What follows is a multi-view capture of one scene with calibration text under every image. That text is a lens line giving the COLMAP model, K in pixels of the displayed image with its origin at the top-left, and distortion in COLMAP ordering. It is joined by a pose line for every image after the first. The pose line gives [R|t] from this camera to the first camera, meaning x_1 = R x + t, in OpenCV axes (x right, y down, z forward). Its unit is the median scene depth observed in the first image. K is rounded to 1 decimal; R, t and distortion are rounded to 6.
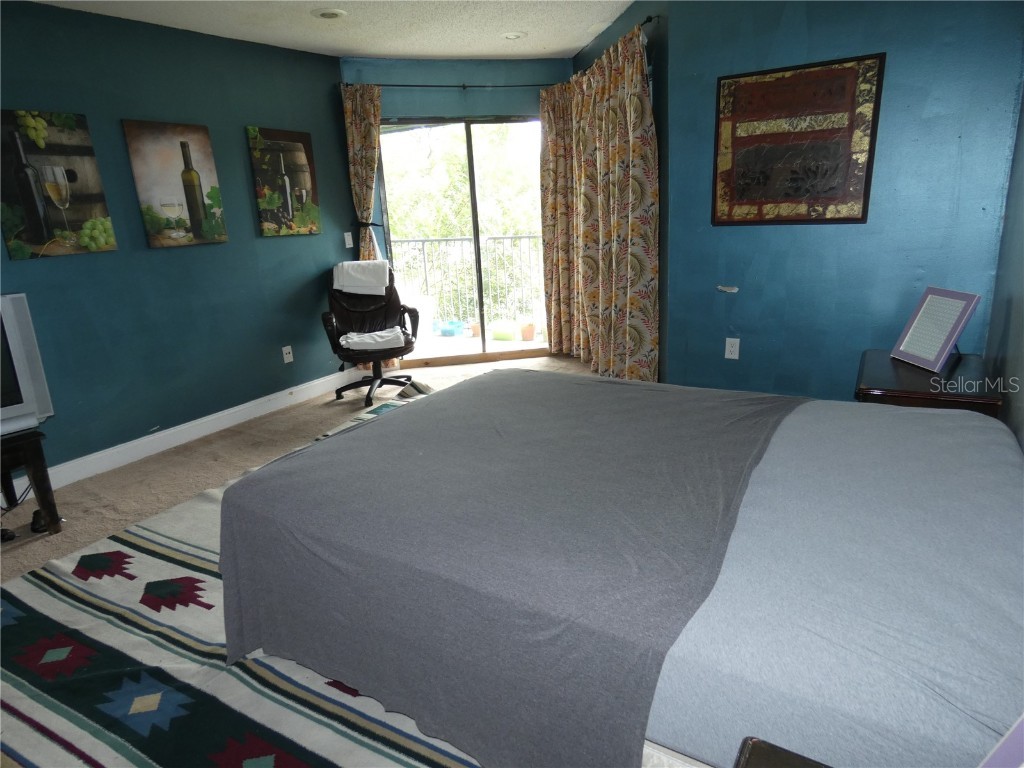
lens RADIAL K [[615.6, 0, 513.1], [0, 615.6, 377.7], [0, 0, 1]] dist [0.006392, -0.019147]
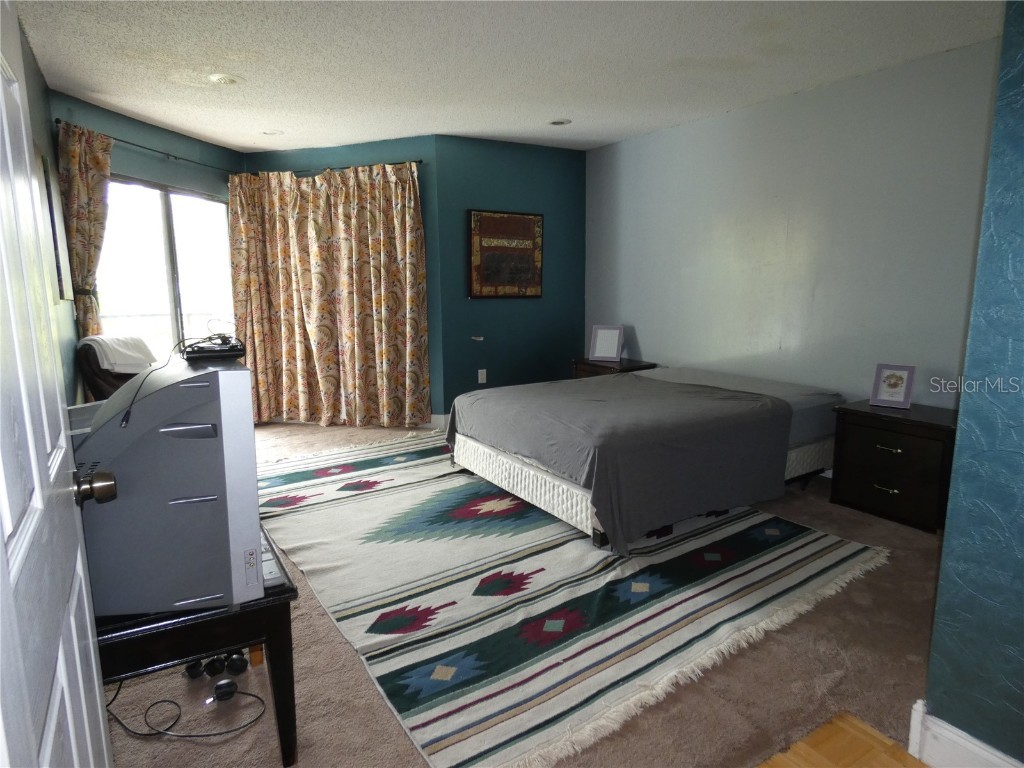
lens RADIAL K [[615.6, 0, 513.1], [0, 615.6, 377.7], [0, 0, 1]] dist [0.006392, -0.019147]
pose [[0.422495, -0.085966, 0.902279, -1.128039], [0.226381, 0.973949, -0.013209, -0.006254], [-0.877639, 0.209840, 0.430949, 0.291154]]
